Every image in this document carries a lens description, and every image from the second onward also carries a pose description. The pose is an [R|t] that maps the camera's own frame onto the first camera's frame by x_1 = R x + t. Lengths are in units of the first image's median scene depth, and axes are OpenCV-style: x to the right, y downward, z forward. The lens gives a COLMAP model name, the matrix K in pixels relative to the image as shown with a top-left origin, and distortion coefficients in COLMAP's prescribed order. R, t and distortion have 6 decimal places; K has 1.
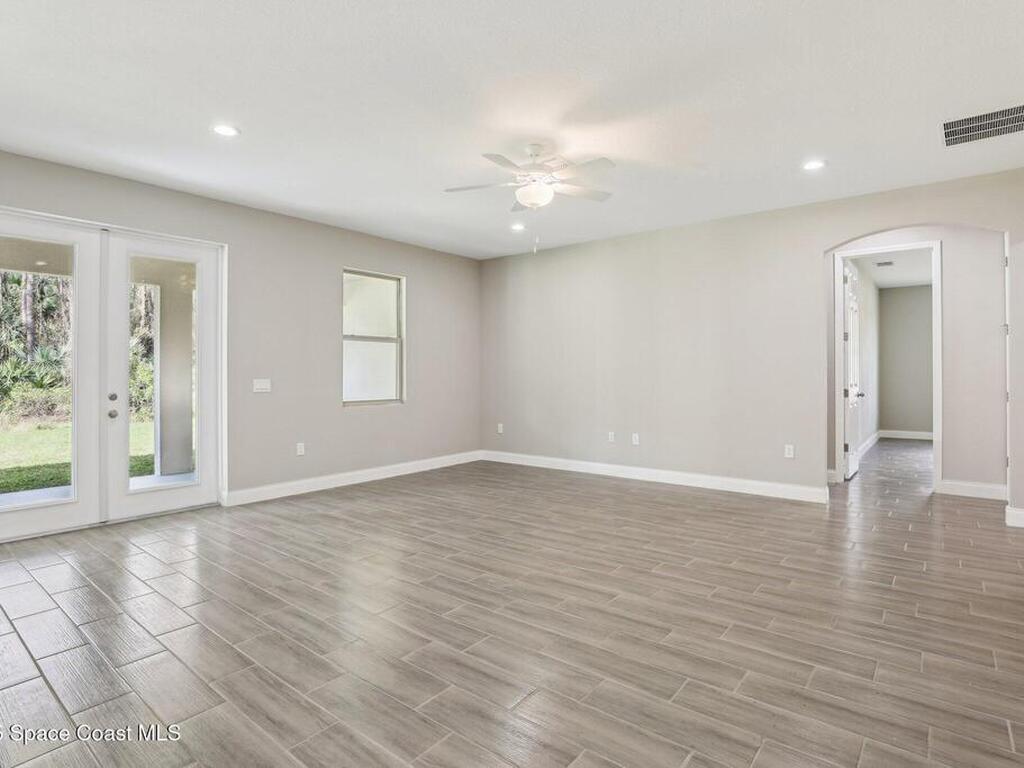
lens RADIAL K [[538.9, 0, 512.8], [0, 538.9, 379.8], [0, 0, 1]] dist [-0.023627, 0.000189]
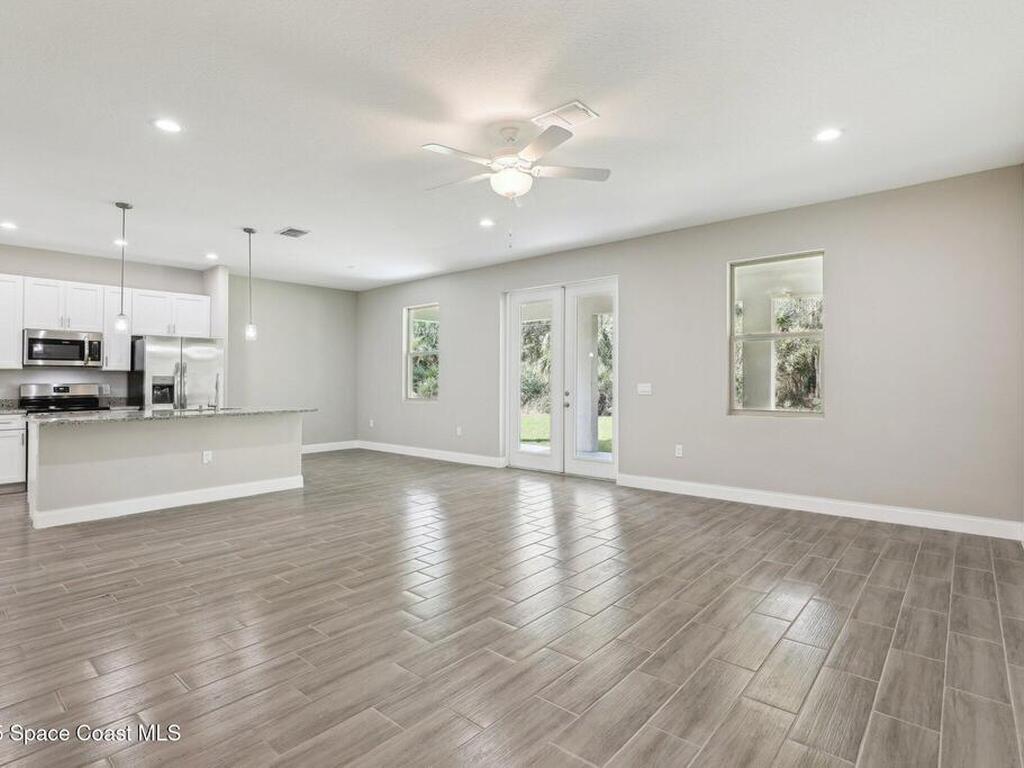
lens RADIAL K [[534.8, 0, 511.9], [0, 534.8, 377.7], [0, 0, 1]] dist [-0.015099, -0.000286]
pose [[-0.026843, -0.001463, -0.999639, 0.815534], [-0.009426, 0.999955, -0.001210, -0.010894], [0.999595, 0.009390, -0.026855, 0.885685]]
